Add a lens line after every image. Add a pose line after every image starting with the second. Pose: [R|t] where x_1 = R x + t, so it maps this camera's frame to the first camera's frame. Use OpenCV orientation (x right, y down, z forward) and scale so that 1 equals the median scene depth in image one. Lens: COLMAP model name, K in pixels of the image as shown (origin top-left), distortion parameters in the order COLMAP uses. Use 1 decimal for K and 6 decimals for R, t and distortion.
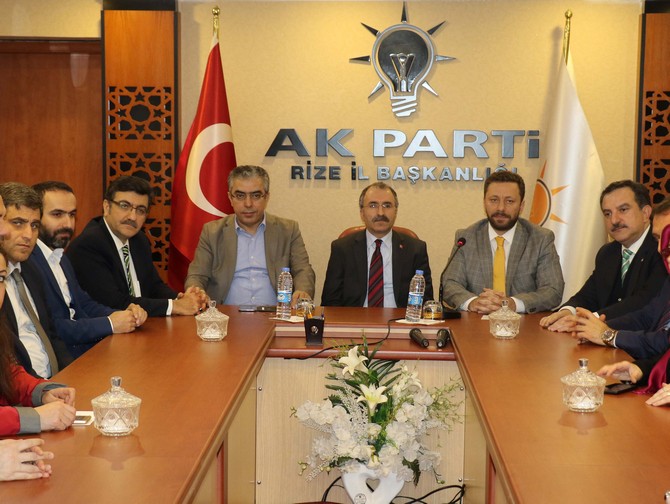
lens RADIAL K [[1057.8, 0, 335.0], [0, 1057.8, 252.0], [0, 0, 1]] dist [0.133581, 0.003662]
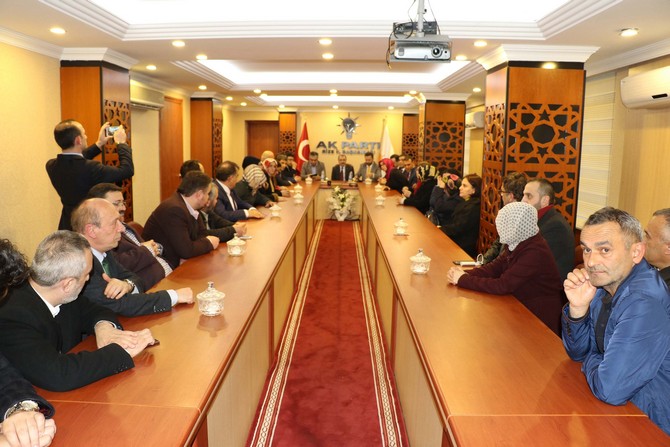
lens RADIAL K [[563.9, 0, 335.0], [0, 563.9, 223.5], [0, 0, 1]] dist [-0.002837, -0.000170]
pose [[0.999566, 0.003979, 0.029180, -0.057729], [-0.005499, 0.998621, 0.052217, 0.099653], [-0.028932, -0.052355, 0.998209, -1.339939]]
